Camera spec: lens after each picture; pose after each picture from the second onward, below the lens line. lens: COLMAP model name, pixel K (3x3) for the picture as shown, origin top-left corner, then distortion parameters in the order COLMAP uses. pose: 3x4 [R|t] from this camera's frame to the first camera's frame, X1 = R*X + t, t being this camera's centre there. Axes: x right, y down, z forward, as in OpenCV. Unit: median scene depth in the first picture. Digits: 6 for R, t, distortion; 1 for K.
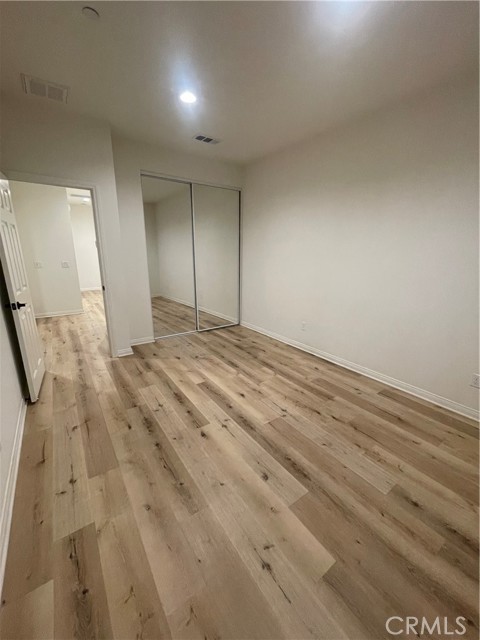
lens RADIAL K [[260.5, 0, 240.0], [0, 260.5, 320.0], [0, 0, 1]] dist [0.000089, -0.000172]
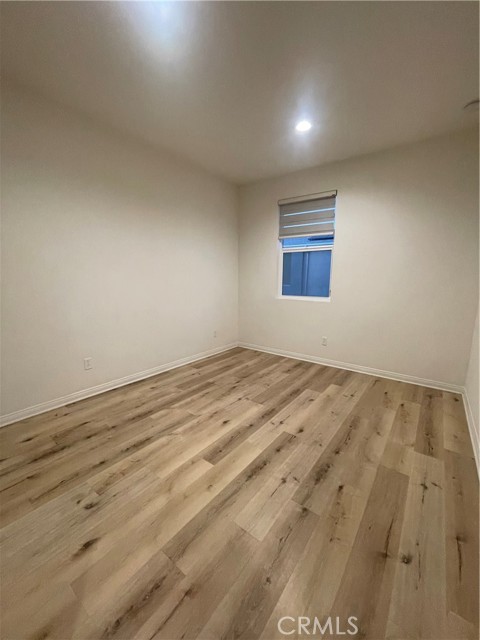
lens RADIAL K [[257.7, 0, 240.0], [0, 257.7, 320.0], [0, 0, 1]] dist [0.000812, 0.000402]
pose [[-0.300308, -0.179723, 0.936758, -0.835907], [0.230958, 0.939163, 0.254226, -0.276913], [-0.925459, 0.292697, -0.240529, 1.146017]]
